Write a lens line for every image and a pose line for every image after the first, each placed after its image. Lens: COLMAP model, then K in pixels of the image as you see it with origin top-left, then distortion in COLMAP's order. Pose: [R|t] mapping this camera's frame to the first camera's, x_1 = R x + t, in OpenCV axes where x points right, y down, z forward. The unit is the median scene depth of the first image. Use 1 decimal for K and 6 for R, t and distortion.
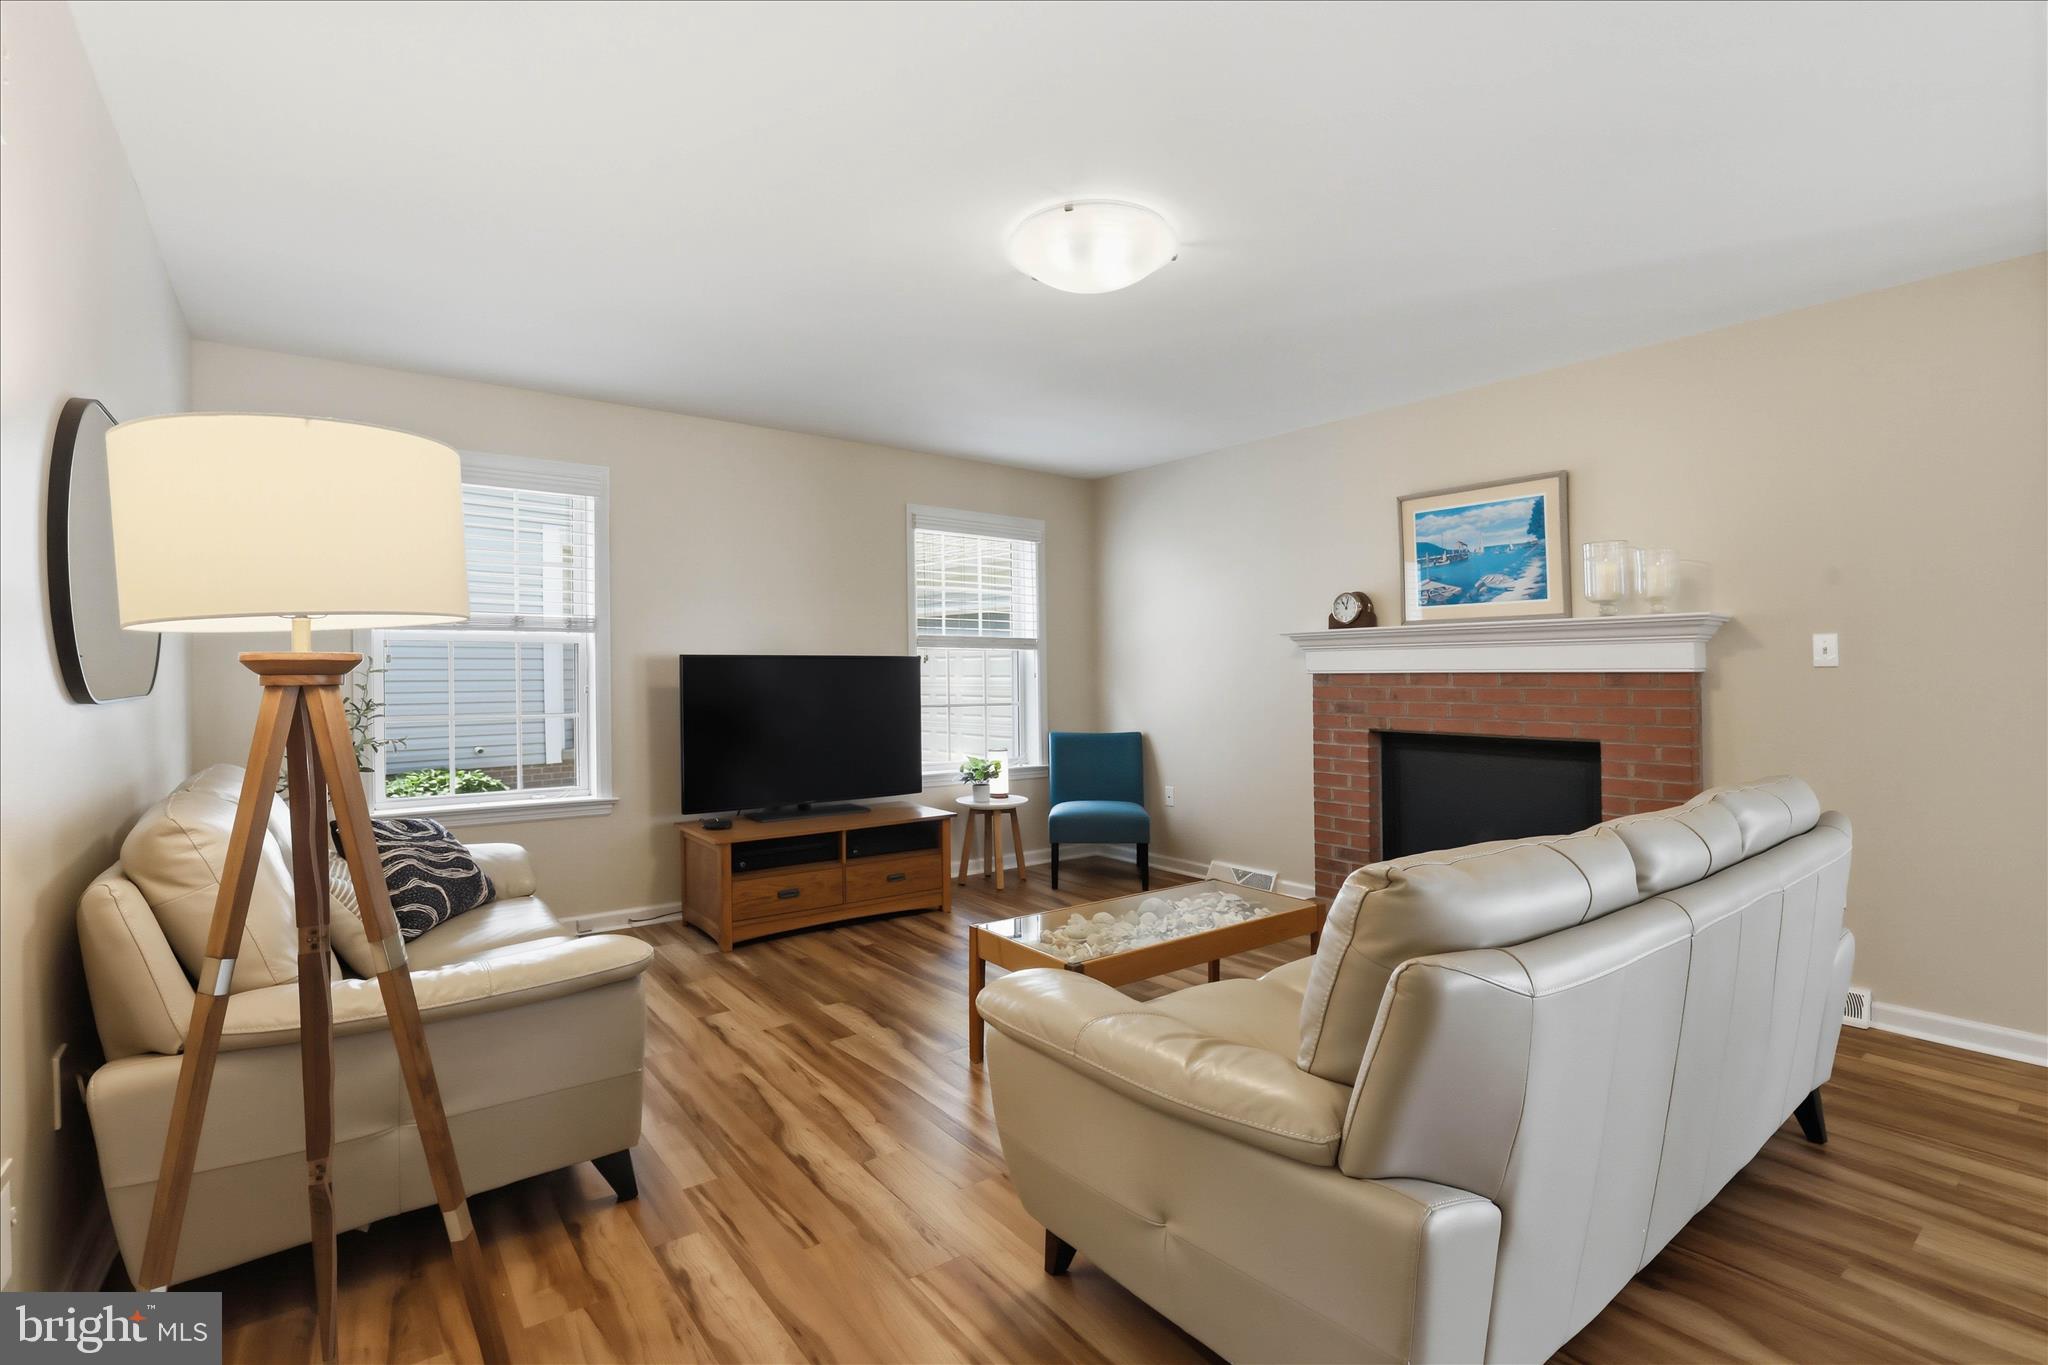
lens RADIAL K [[943.4, 0, 1029.9], [0, 943.4, 683.4], [0, 0, 1]] dist [-0.032443, 0.003182]
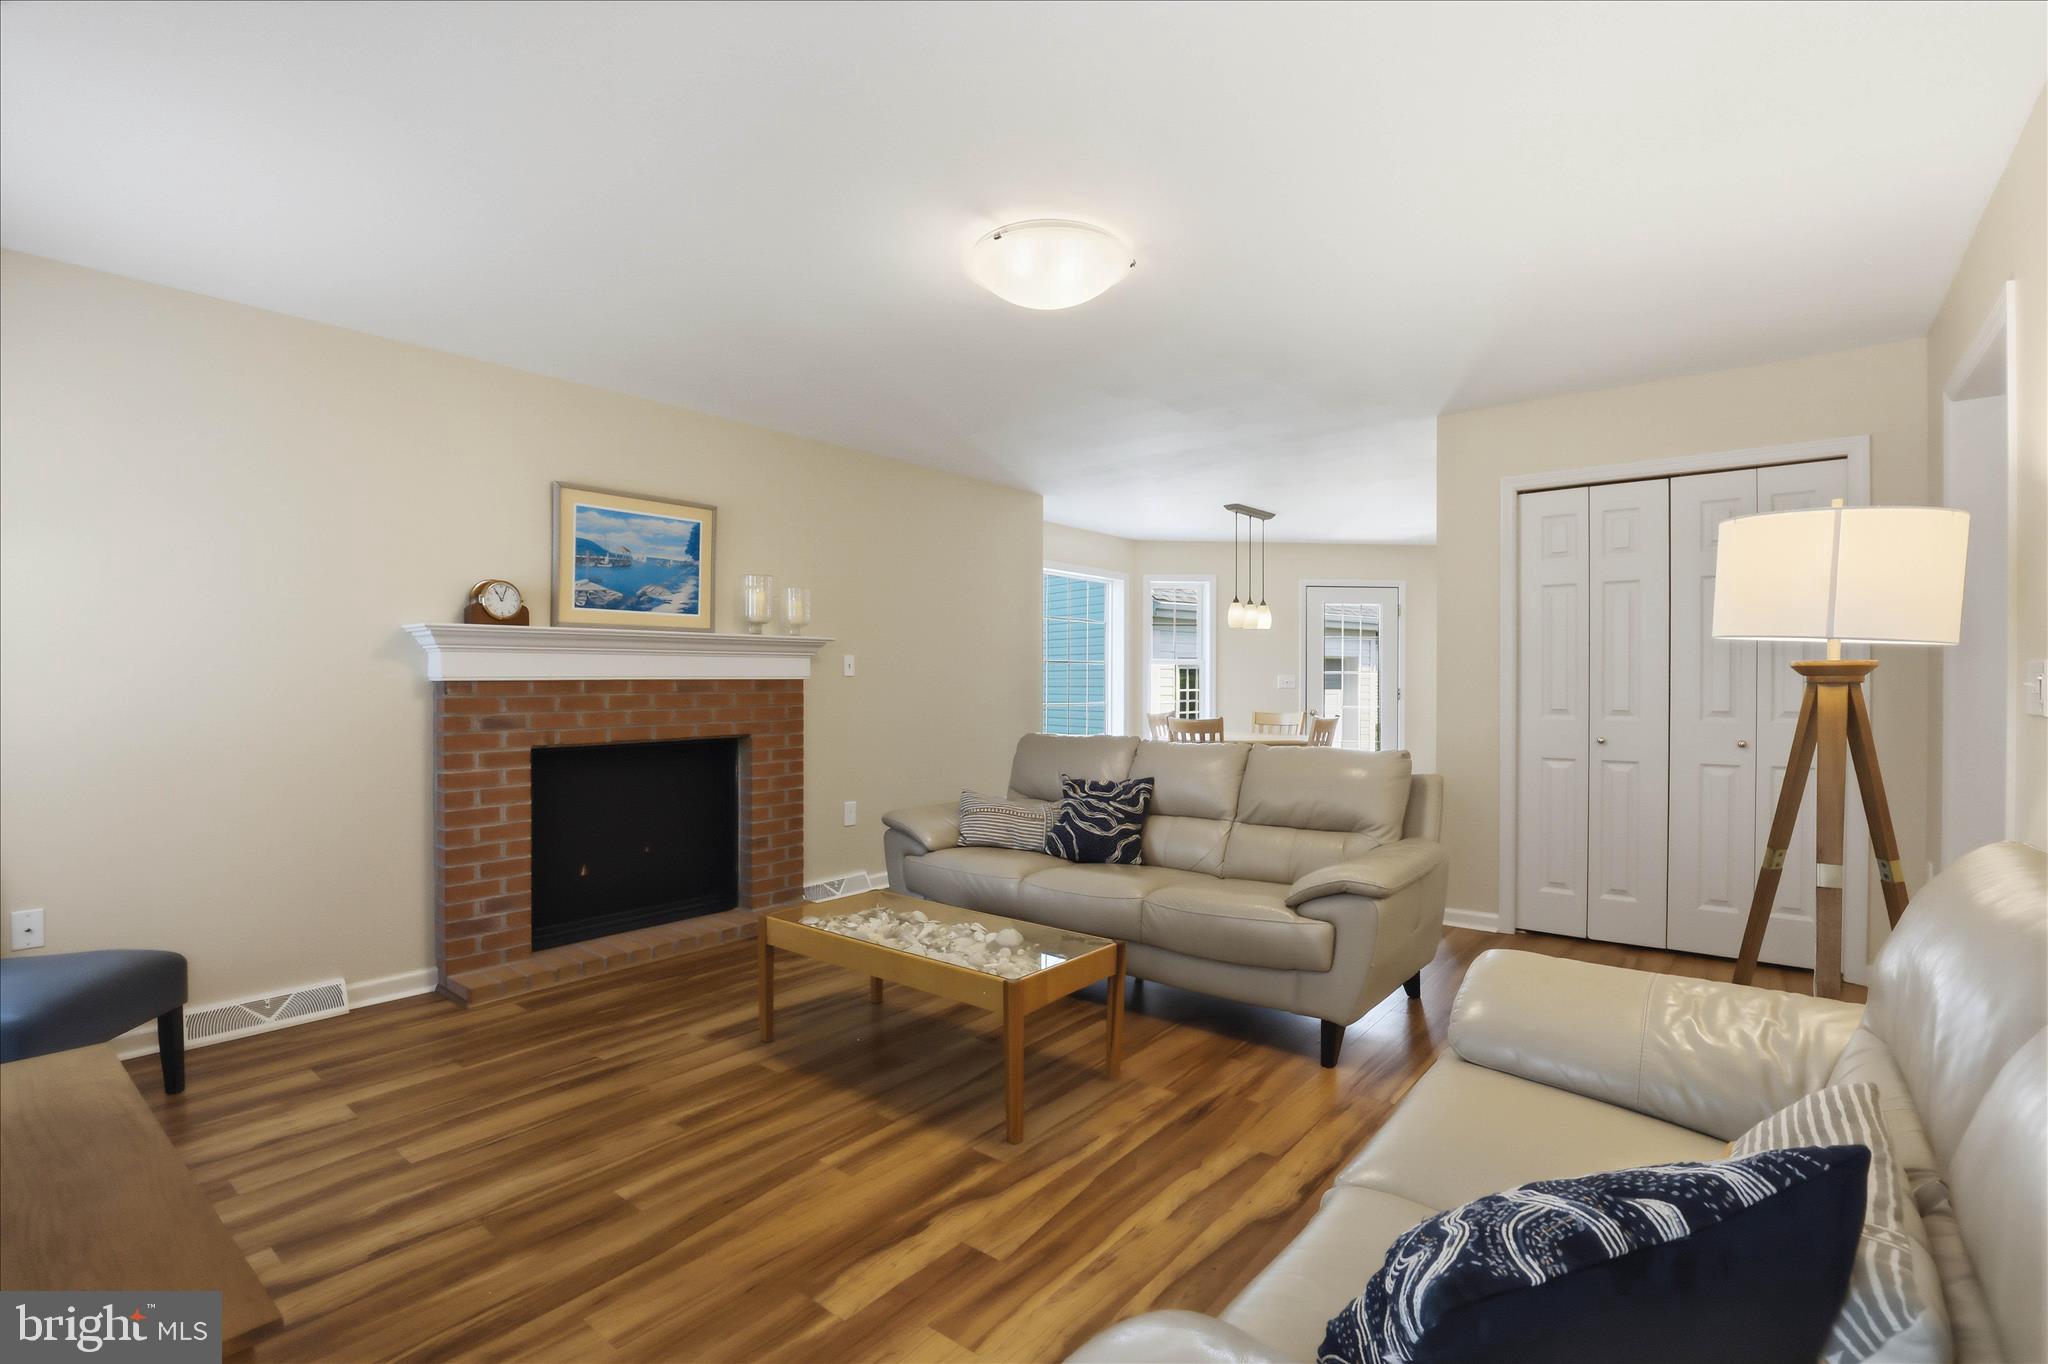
lens RADIAL K [[943.4, 0, 1037.8], [0, 943.4, 684.8], [0, 0, 1]] dist [-0.032443, 0.003182]
pose [[-0.242260, -0.001271, 0.970211, -0.614089], [0.012529, 0.999912, 0.004439, -0.005264], [-0.970131, 0.013232, -0.242222, 0.832378]]
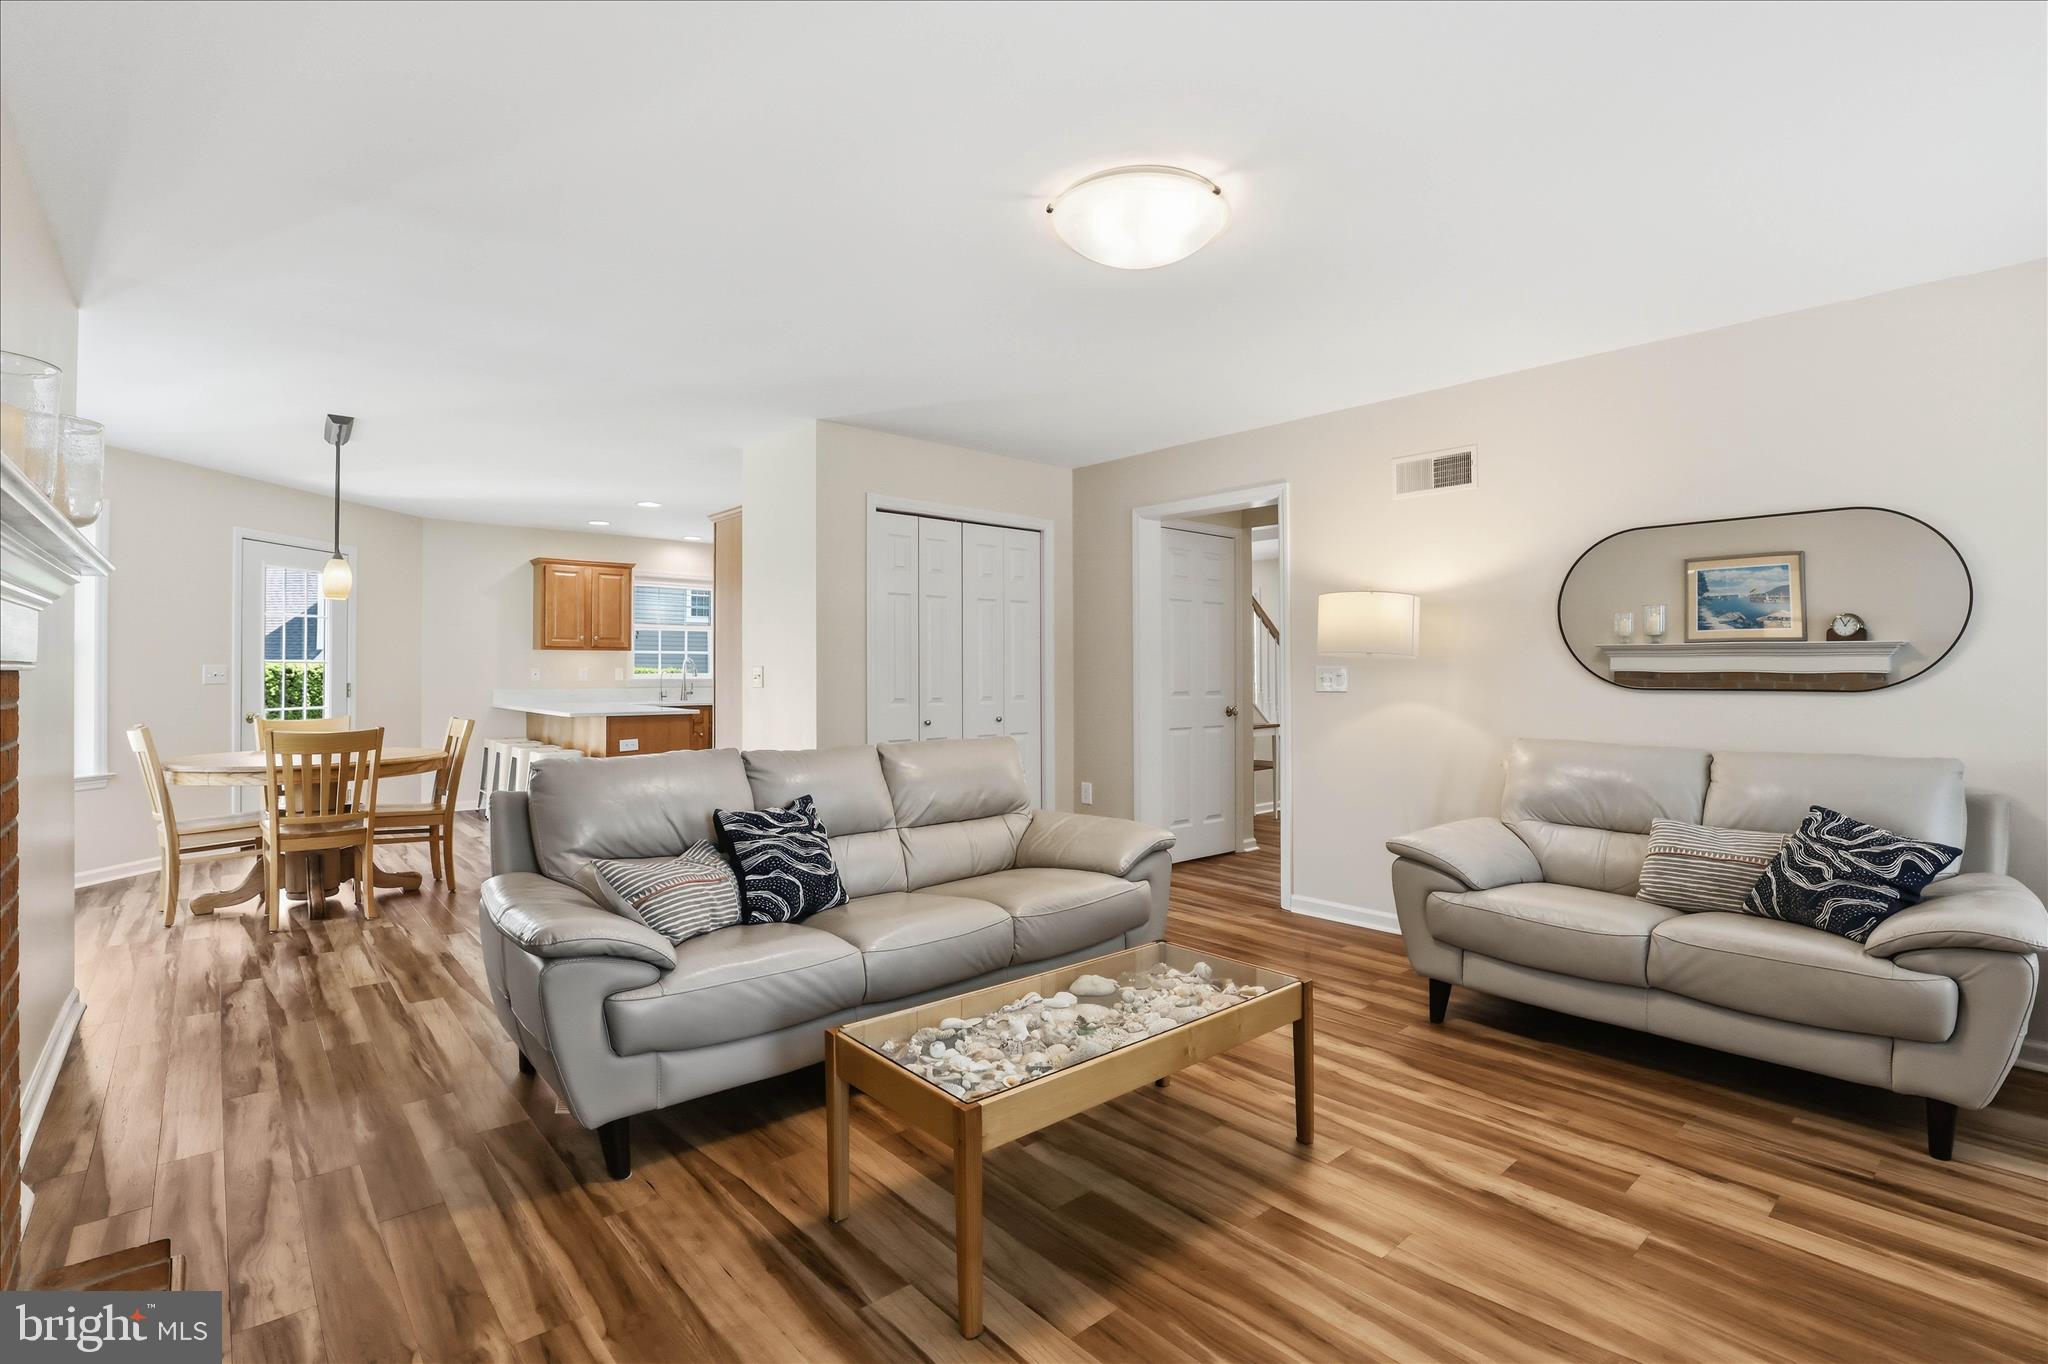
lens RADIAL K [[943.4, 0, 1031.0], [0, 943.4, 673.2], [0, 0, 1]] dist [-0.032443, 0.003182]
pose [[-0.997638, 0.000862, -0.068687, 0.168901], [0.000192, 0.999952, 0.009763, -0.012382], [0.068692, 0.009726, -0.997590, 1.271995]]
